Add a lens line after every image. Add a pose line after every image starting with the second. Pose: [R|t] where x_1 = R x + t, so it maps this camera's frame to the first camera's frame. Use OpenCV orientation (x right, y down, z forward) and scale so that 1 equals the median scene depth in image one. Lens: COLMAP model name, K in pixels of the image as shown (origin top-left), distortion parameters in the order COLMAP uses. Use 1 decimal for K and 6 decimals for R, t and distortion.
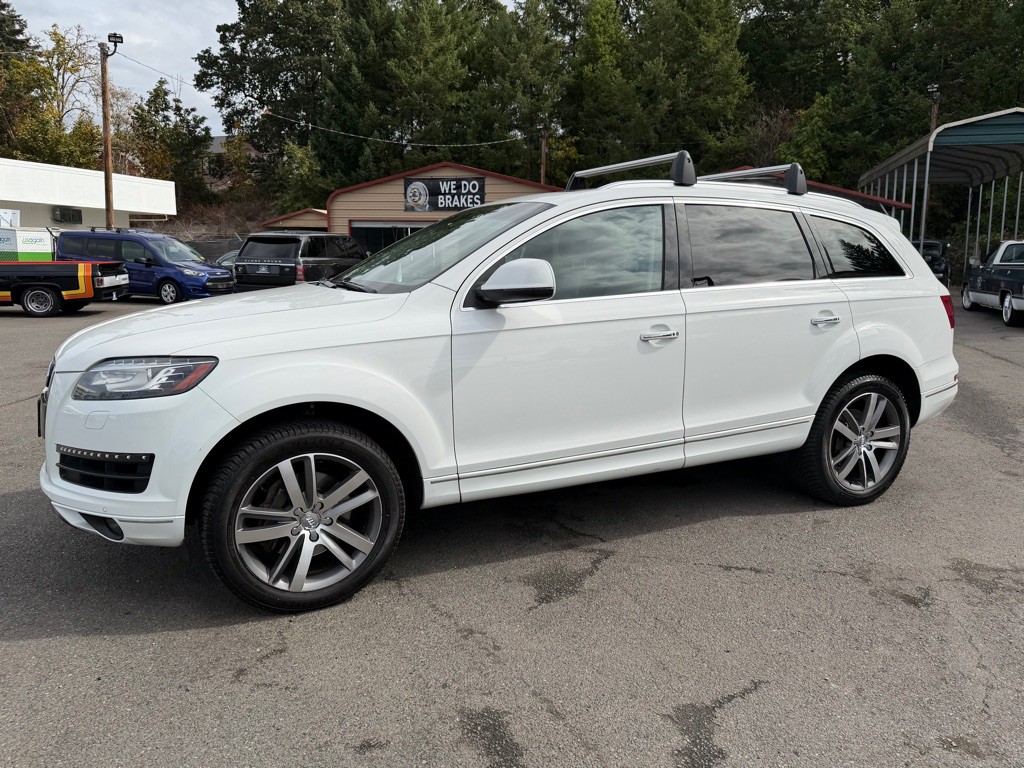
lens RADIAL K [[740.8, 0, 519.3], [0, 740.8, 385.3], [0, 0, 1]] dist [0.081620, -0.113558]
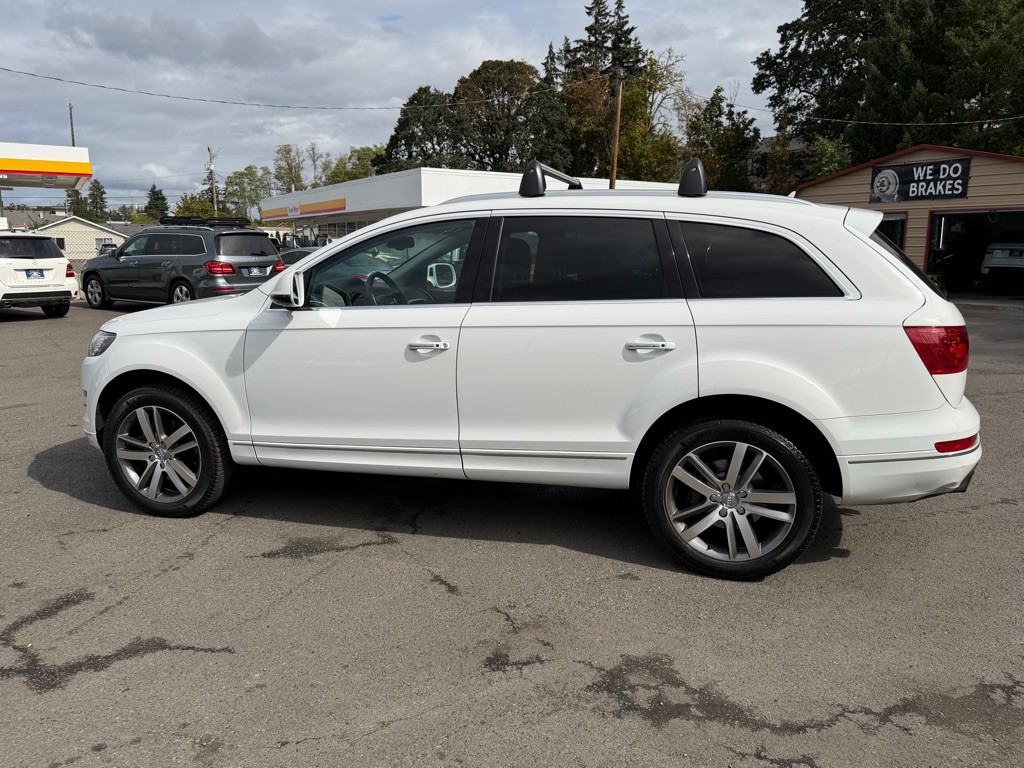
lens RADIAL K [[746.9, 0, 523.8], [0, 746.9, 390.2], [0, 0, 1]] dist [0.049368, -0.076432]
pose [[0.752117, 0.115344, -0.648858, 0.152196], [-0.107951, 0.992829, 0.051360, -0.011445], [0.650129, 0.031416, 0.759174, 0.046633]]
